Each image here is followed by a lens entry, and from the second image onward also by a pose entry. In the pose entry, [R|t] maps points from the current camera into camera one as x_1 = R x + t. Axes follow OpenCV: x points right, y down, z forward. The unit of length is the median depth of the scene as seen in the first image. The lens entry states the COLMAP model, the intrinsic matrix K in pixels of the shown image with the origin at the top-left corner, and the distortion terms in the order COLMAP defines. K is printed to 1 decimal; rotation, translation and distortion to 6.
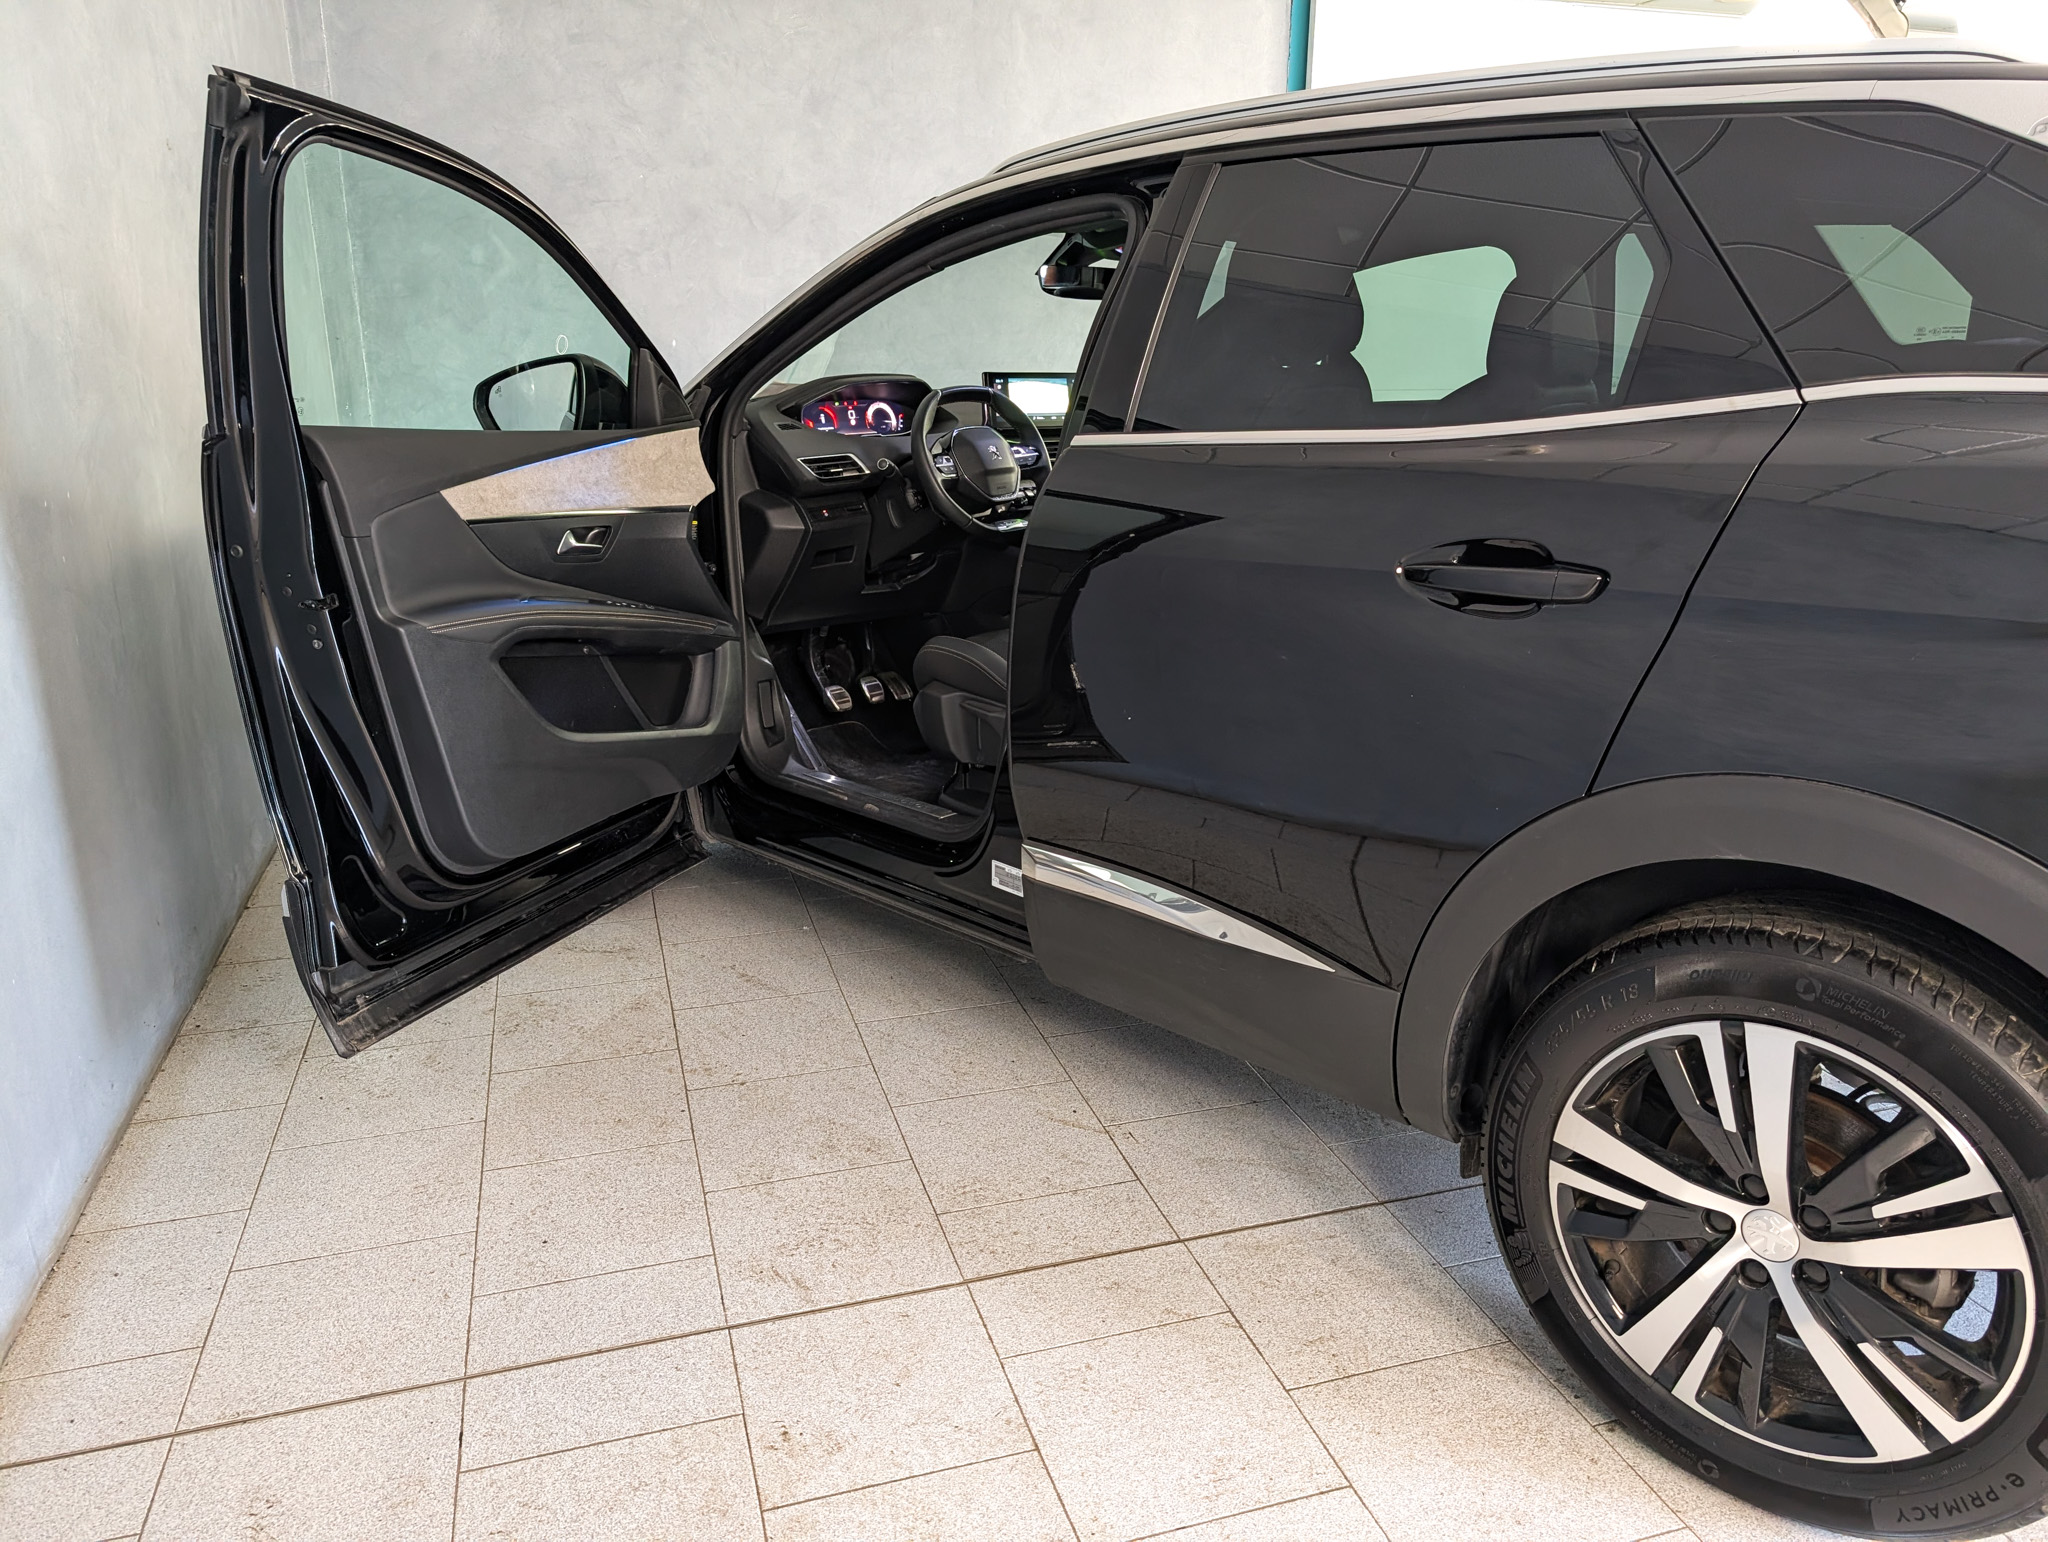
lens RADIAL K [[1454.6, 0, 1024.0], [0, 1454.6, 771.0], [0, 0, 1]] dist [0.012569, -0.001979]
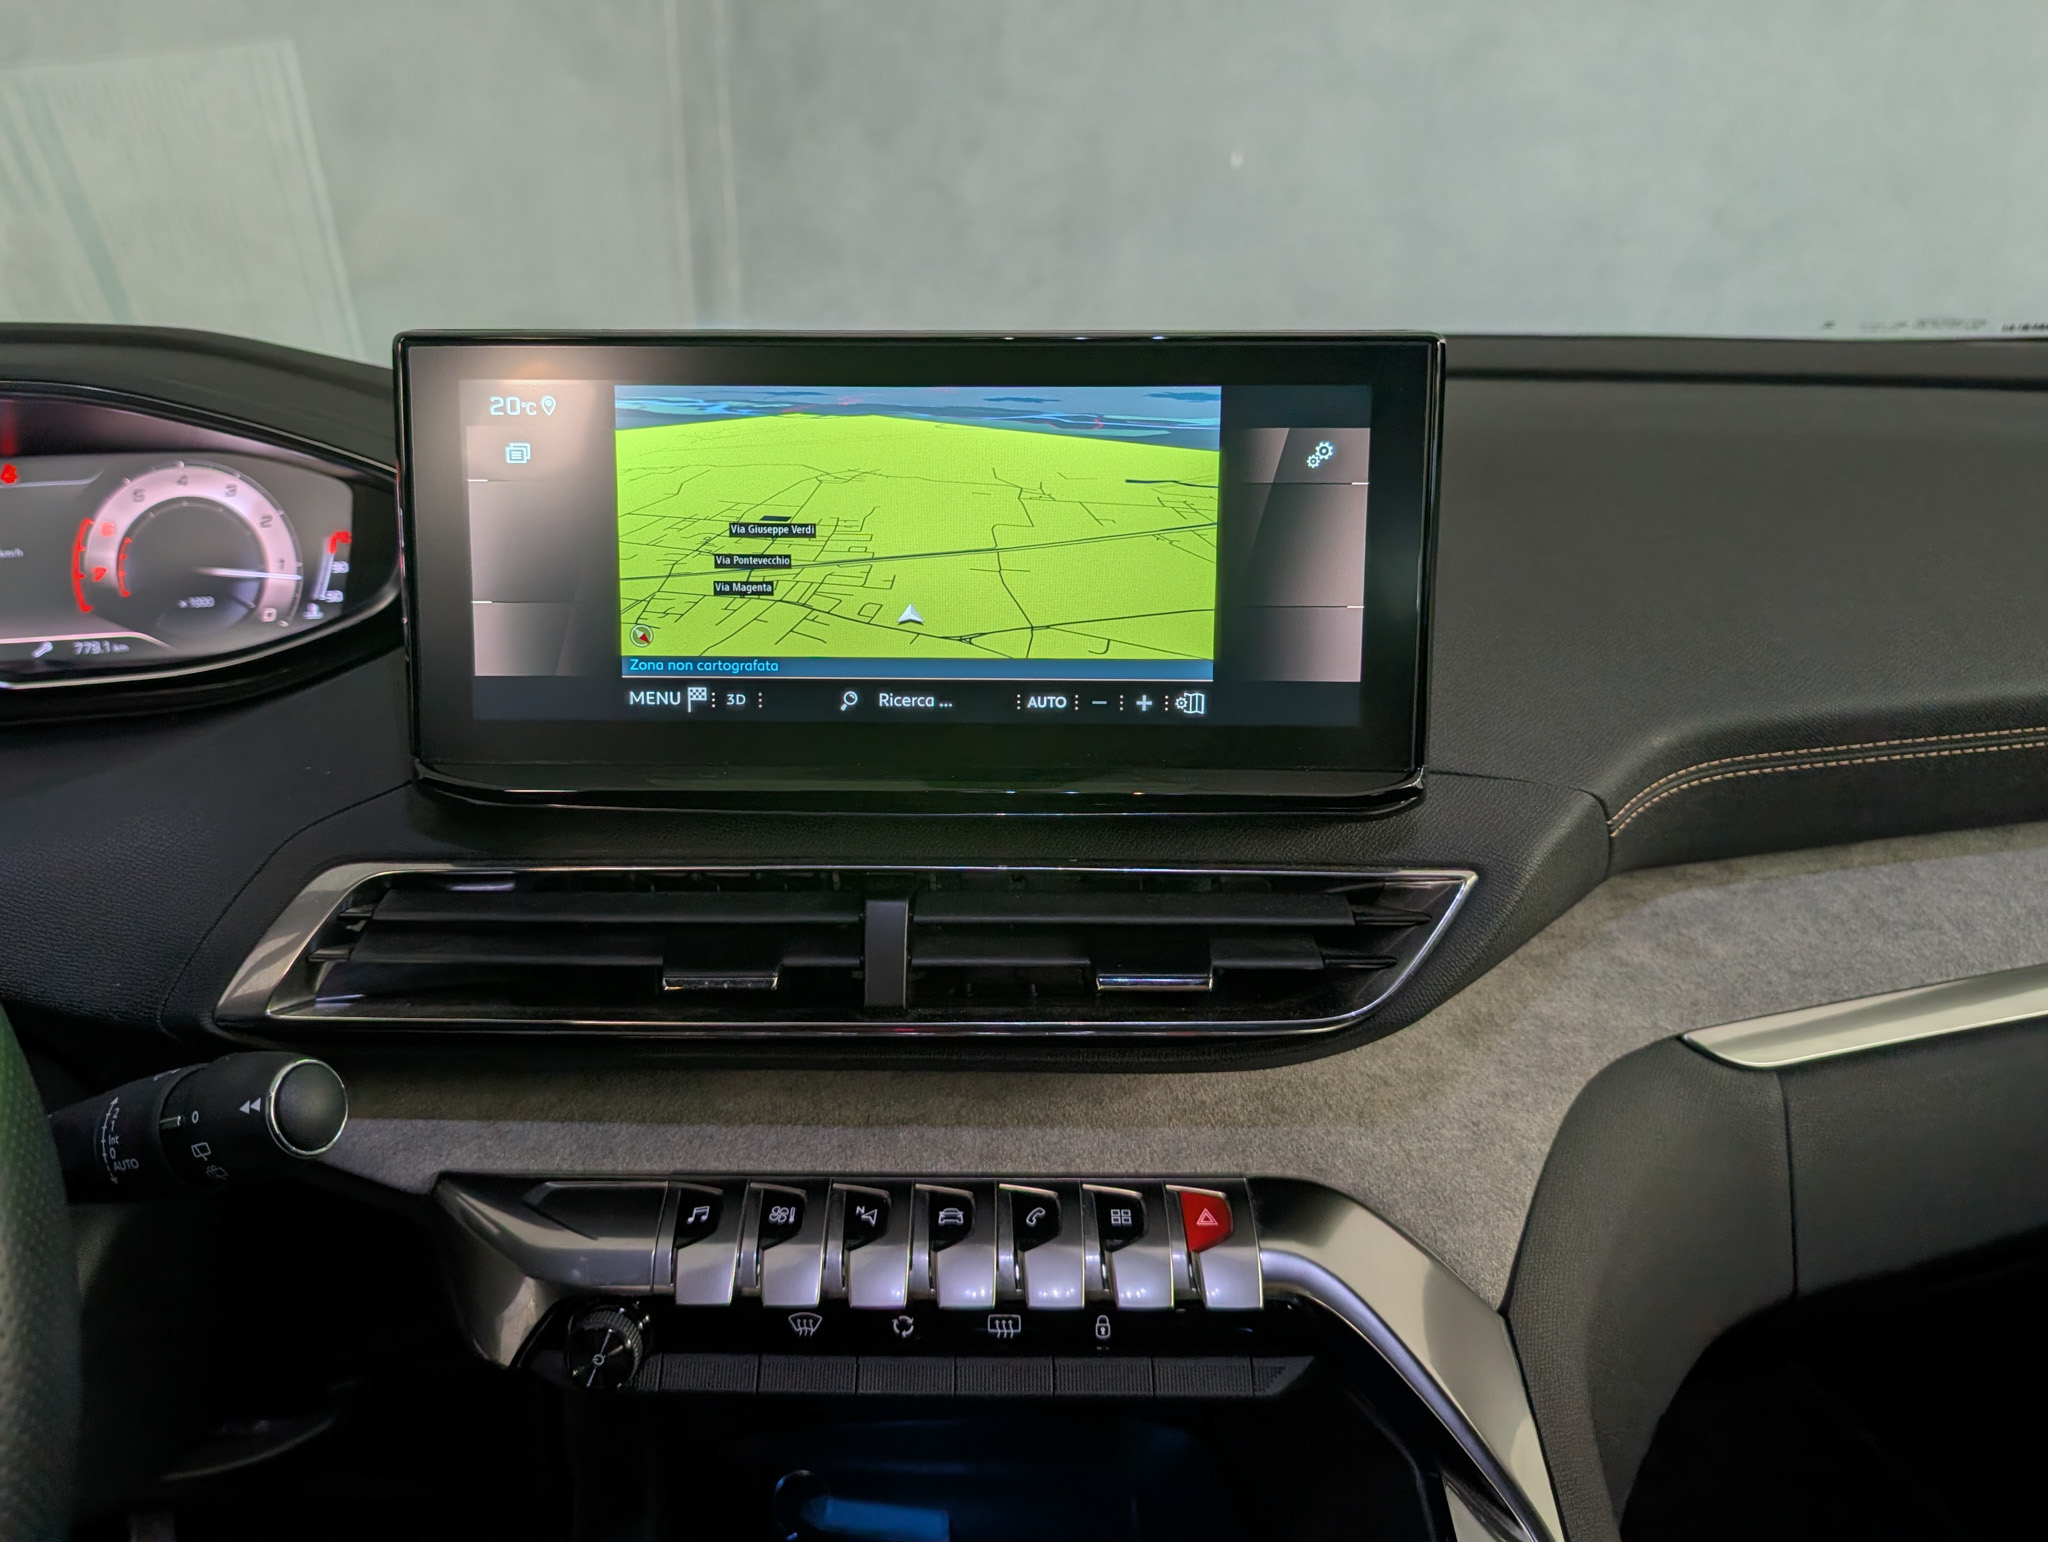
lens RADIAL K [[1687.8, 0, 916.2], [0, 1687.8, 666.1], [0, 0, 1]] dist [-0.005894, -0.005307]
pose [[0.774566, 0.163833, -0.610907, 0.111228], [-0.162203, 0.985021, 0.058507, -0.285291], [0.611342, 0.053773, 0.789538, 0.995152]]
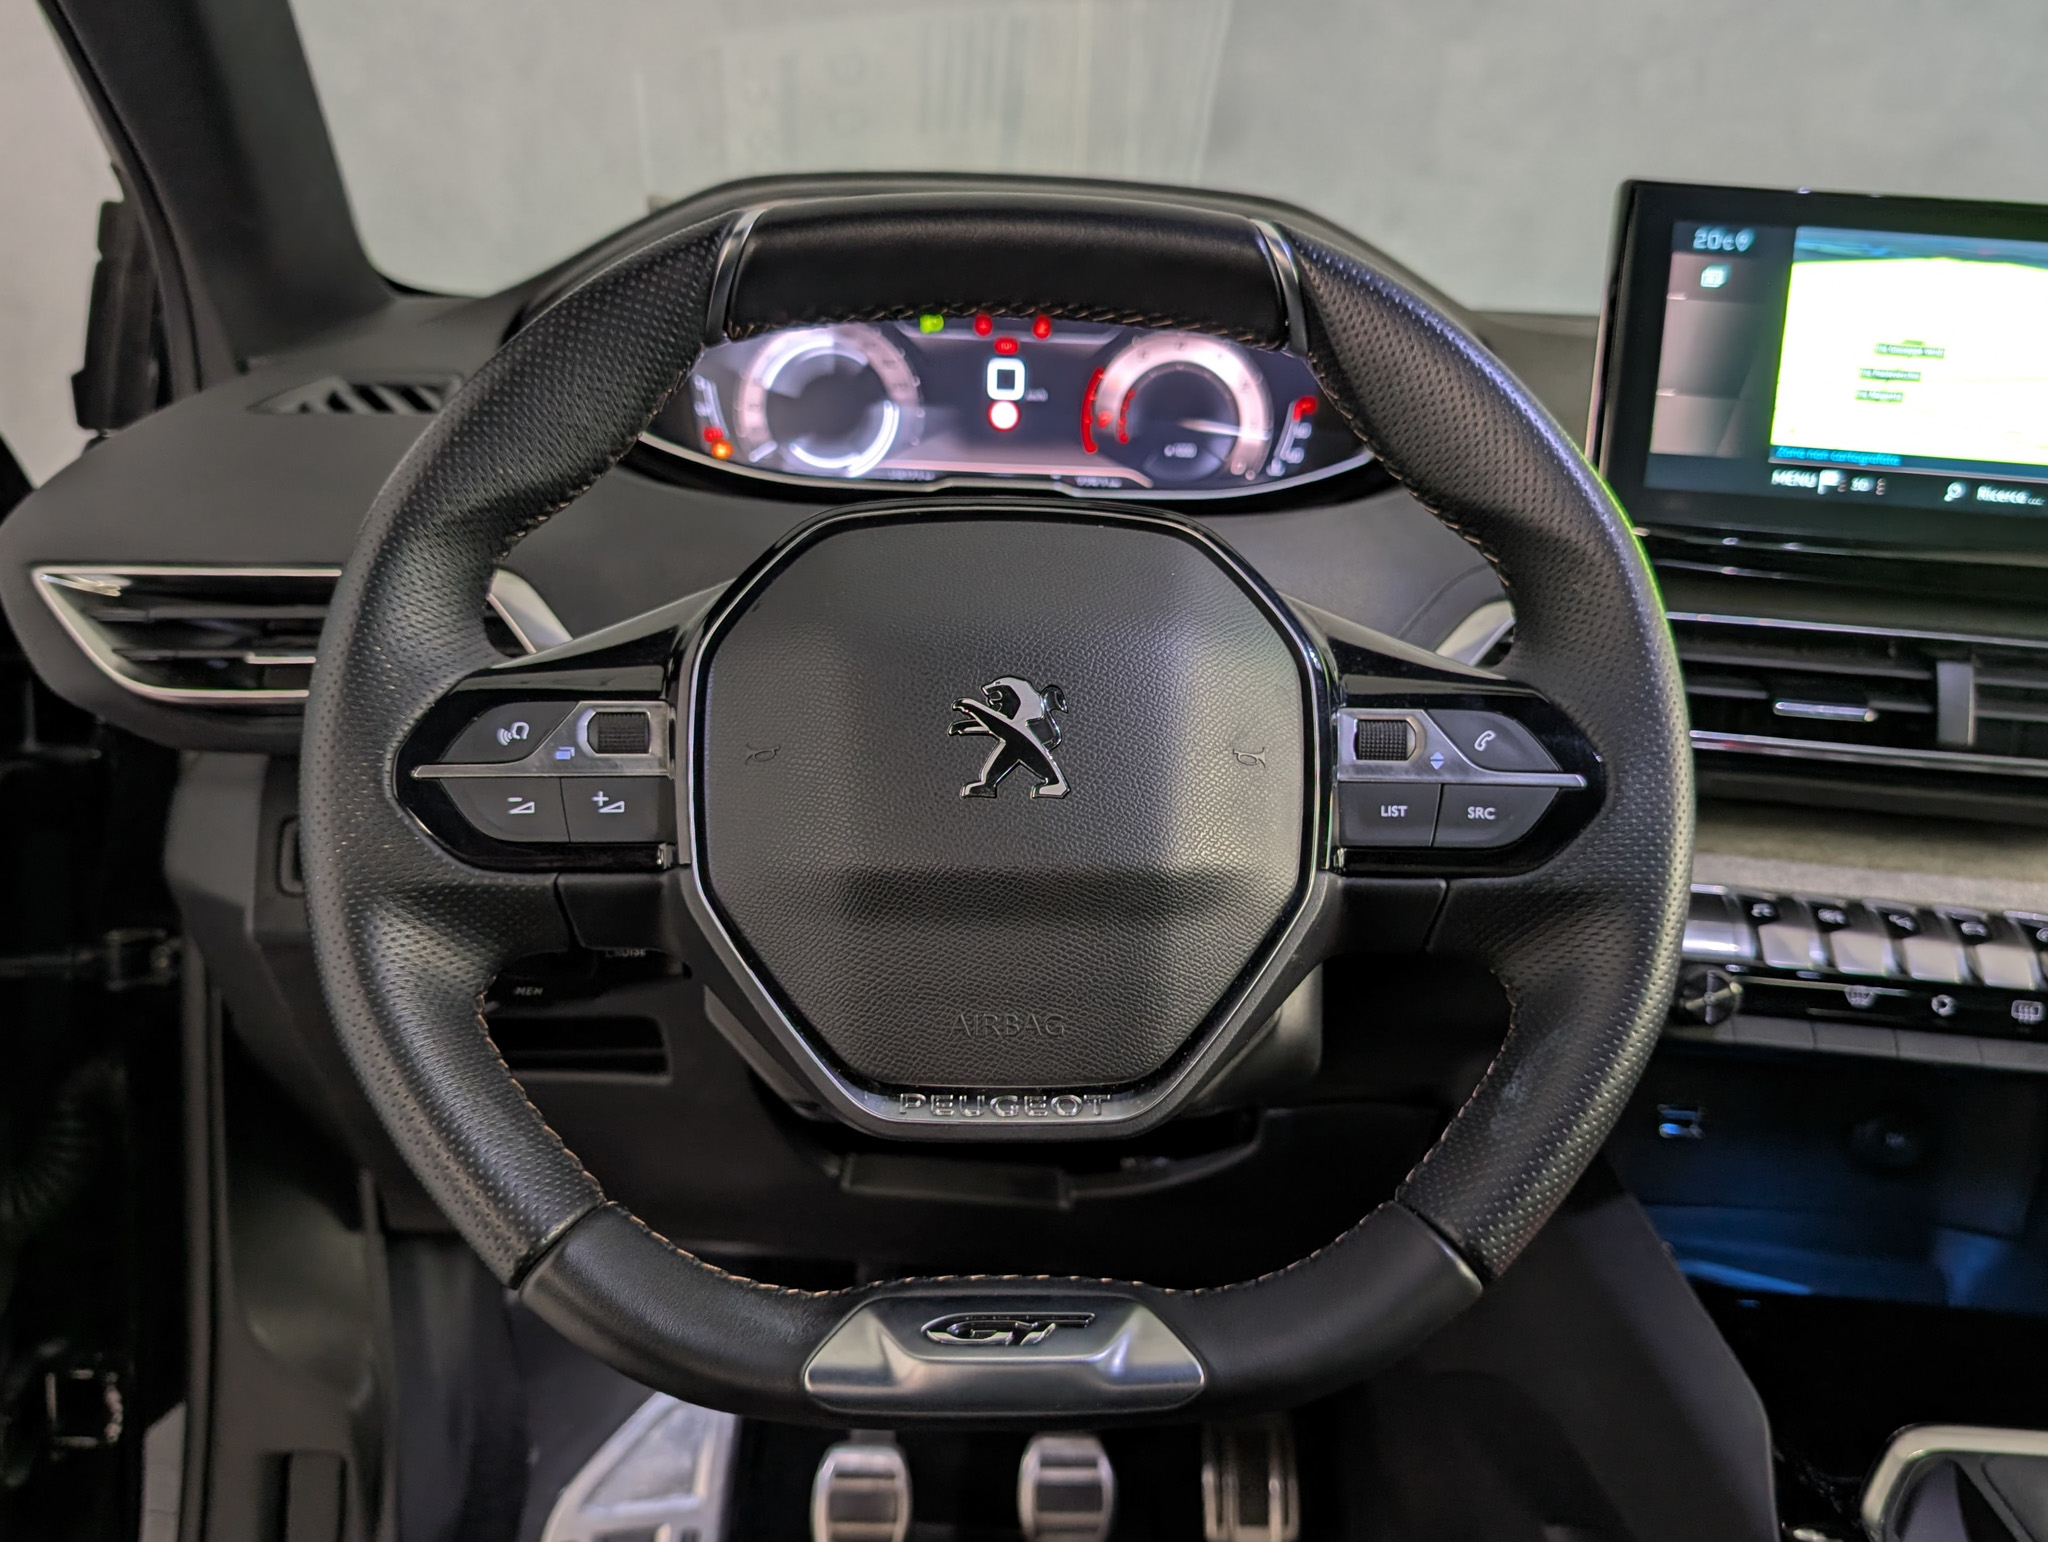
lens RADIAL K [[1824.1, 0, 1029.5], [0, 1824.1, 764.2], [0, 0, 1]] dist [0.063493, -0.110457]
pose [[0.717852, 0.214830, -0.662221, 0.081528], [-0.245130, 0.968281, 0.048396, -0.223521], [0.651613, 0.127590, 0.747744, 0.885966]]
